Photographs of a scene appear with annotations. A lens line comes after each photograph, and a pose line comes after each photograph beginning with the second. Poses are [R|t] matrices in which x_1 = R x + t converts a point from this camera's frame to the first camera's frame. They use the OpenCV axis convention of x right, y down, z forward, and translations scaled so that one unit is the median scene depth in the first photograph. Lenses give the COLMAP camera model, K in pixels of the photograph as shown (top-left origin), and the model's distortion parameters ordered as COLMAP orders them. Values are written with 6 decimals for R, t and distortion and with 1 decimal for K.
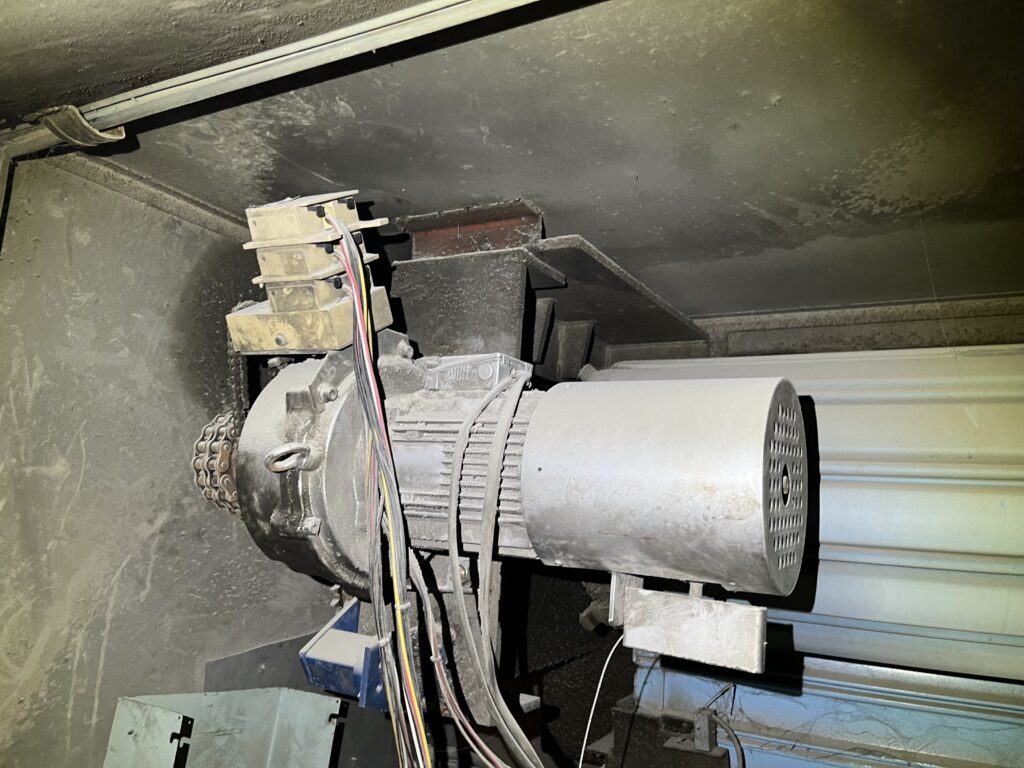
lens RADIAL K [[779.1, 0, 512.0], [0, 779.1, 384.0], [0, 0, 1]] dist [0.060056, -0.057006]
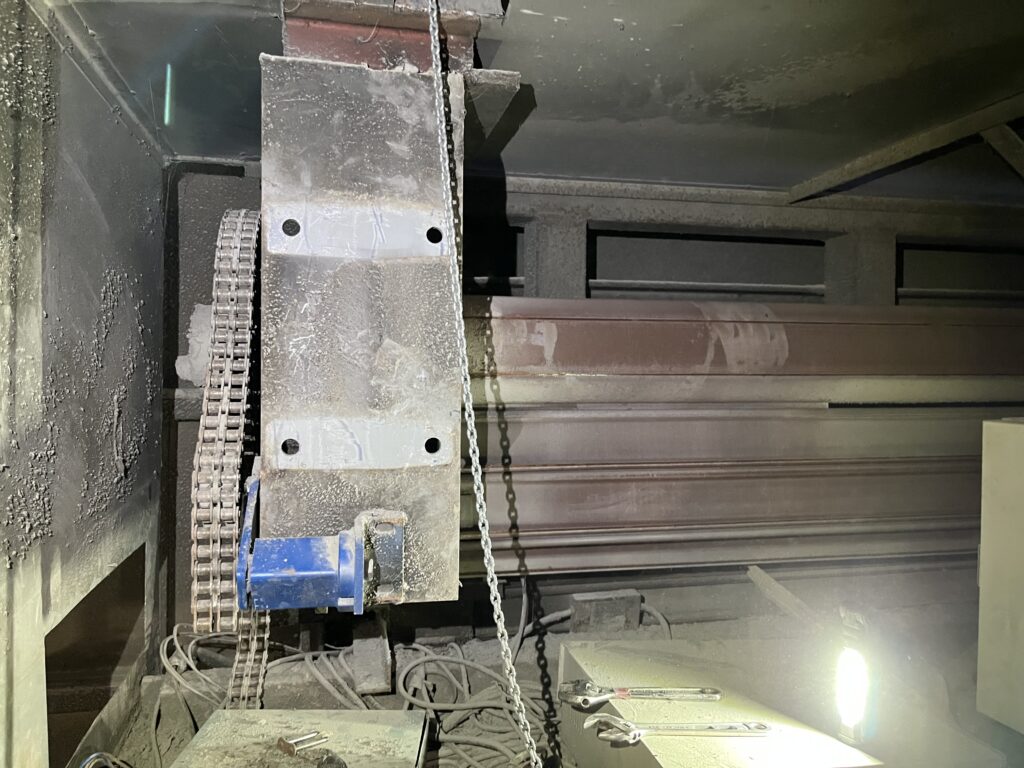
lens RADIAL K [[779.1, 0, 512.0], [0, 779.1, 384.0], [0, 0, 1]] dist [0.060056, -0.057006]
pose [[0.749642, -0.064000, 0.658742, -0.518785], [-0.063642, 0.983731, 0.167998, 0.009565], [-0.658777, -0.167862, 0.733373, 0.271182]]
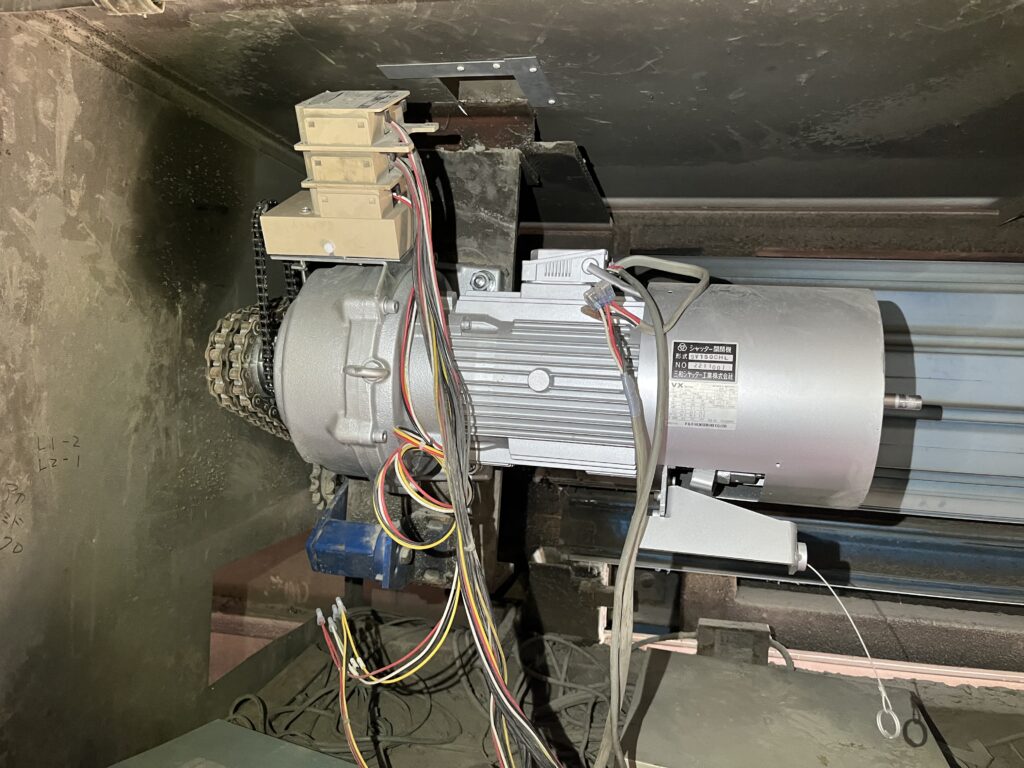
lens RADIAL K [[779.1, 0, 512.0], [0, 779.1, 384.0], [0, 0, 1]] dist [0.060056, -0.057006]
pose [[0.958729, -0.010499, 0.284128, -0.276872], [-0.044006, 0.981796, 0.184769, -0.062622], [-0.280896, -0.189646, 0.940814, -0.007012]]
